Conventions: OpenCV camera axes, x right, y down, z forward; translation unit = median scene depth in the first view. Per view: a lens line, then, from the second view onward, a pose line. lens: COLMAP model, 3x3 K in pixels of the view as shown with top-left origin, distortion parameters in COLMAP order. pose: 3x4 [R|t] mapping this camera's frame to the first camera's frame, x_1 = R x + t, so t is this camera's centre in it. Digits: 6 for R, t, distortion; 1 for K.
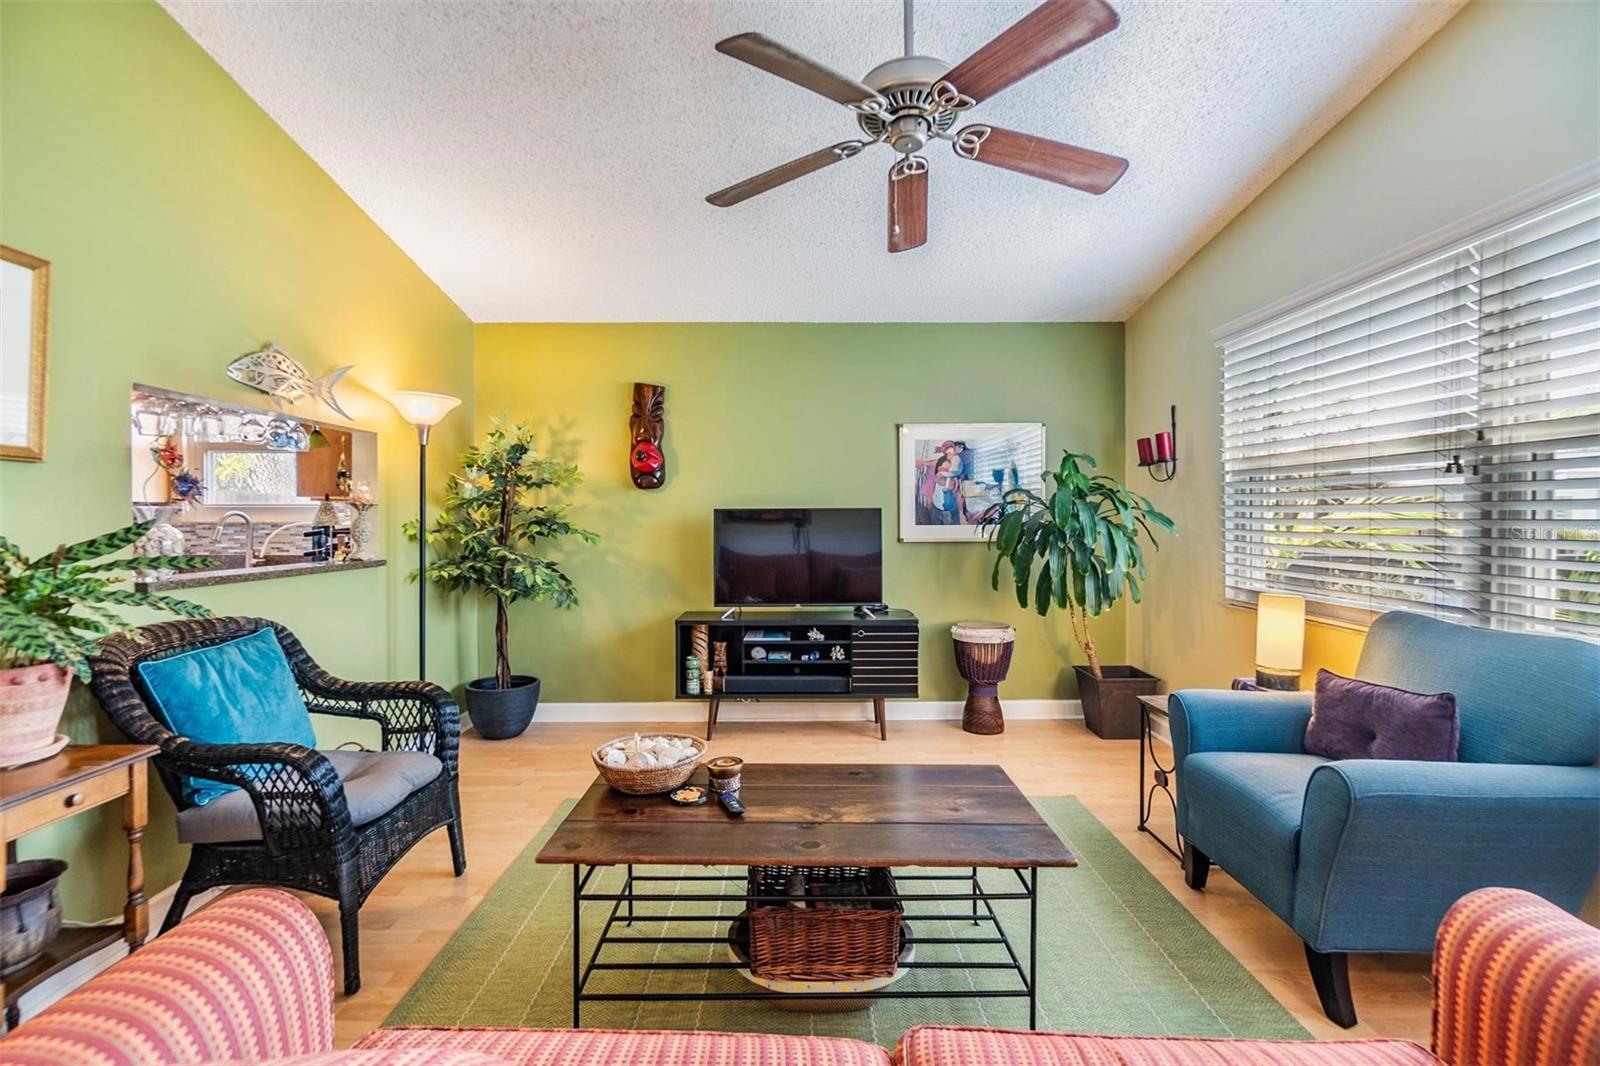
lens RADIAL K [[697.1, 0, 797.8], [0, 697.1, 526.5], [0, 0, 1]] dist [-0.010278, 0.002878]
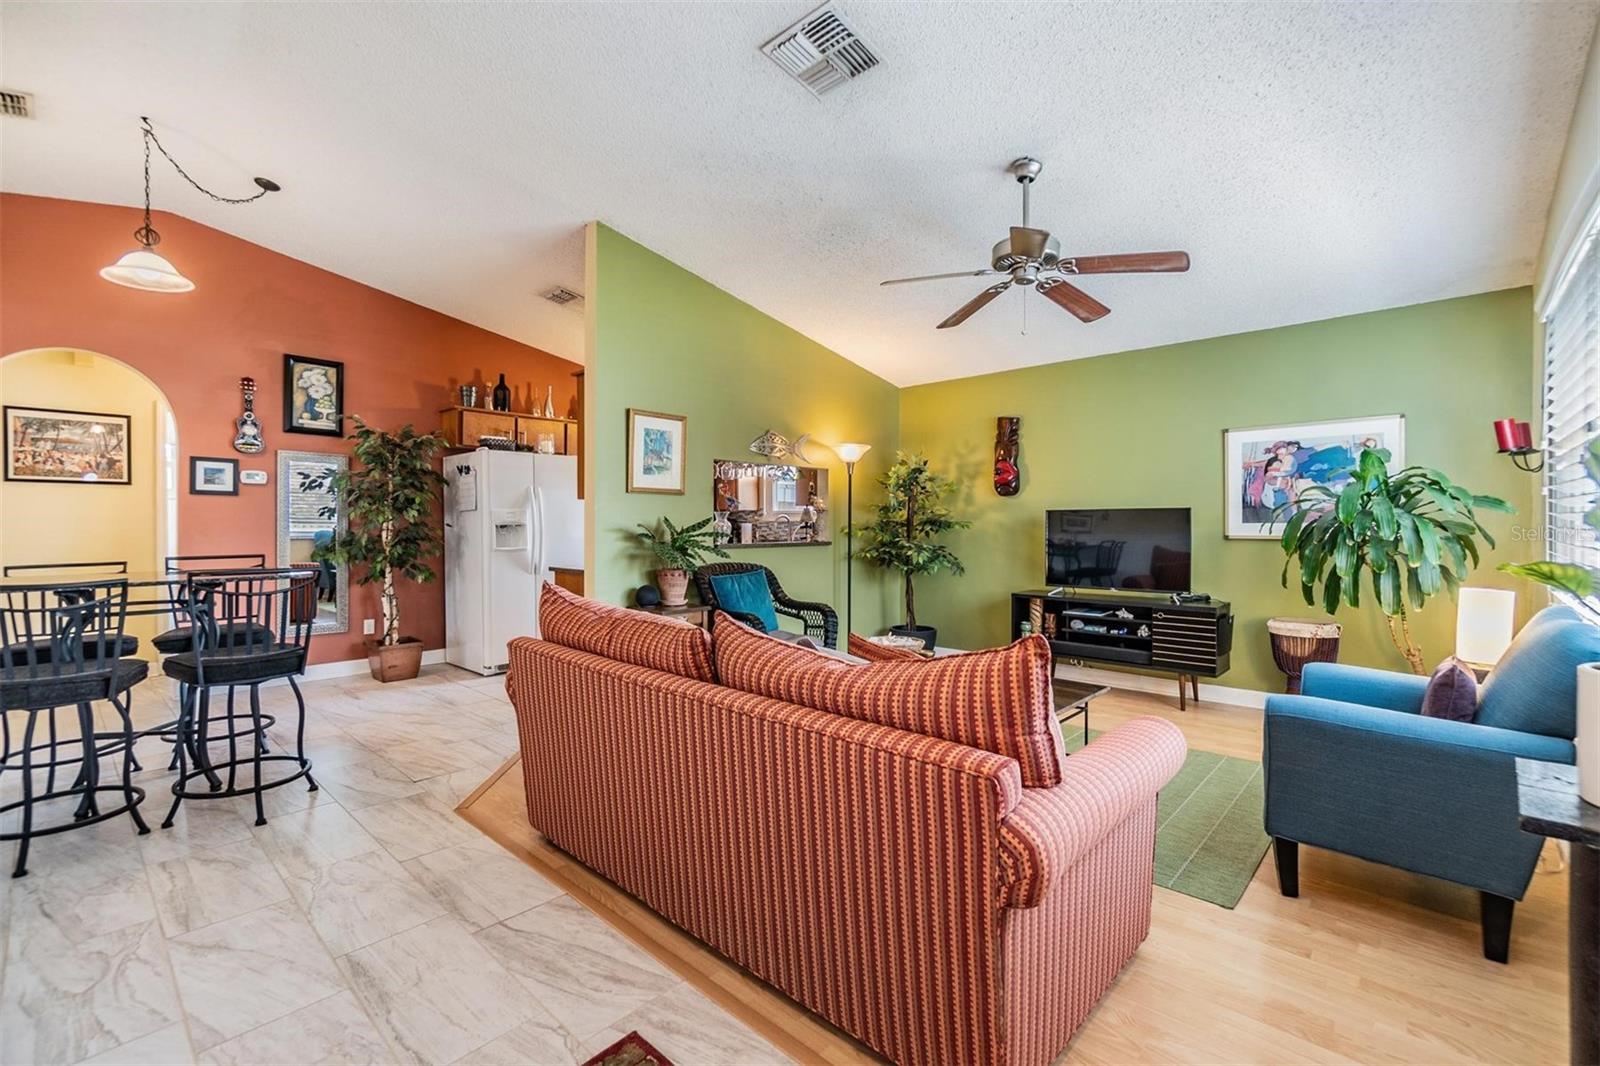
lens RADIAL K [[697.1, 0, 792.9], [0, 697.1, 529.5], [0, 0, 1]] dist [-0.010278, 0.002878]
pose [[0.723545, 0.006977, -0.690242, 0.443977], [-0.008439, 0.999964, 0.001262, 0.013431], [0.690225, 0.004912, 0.723578, -0.268282]]
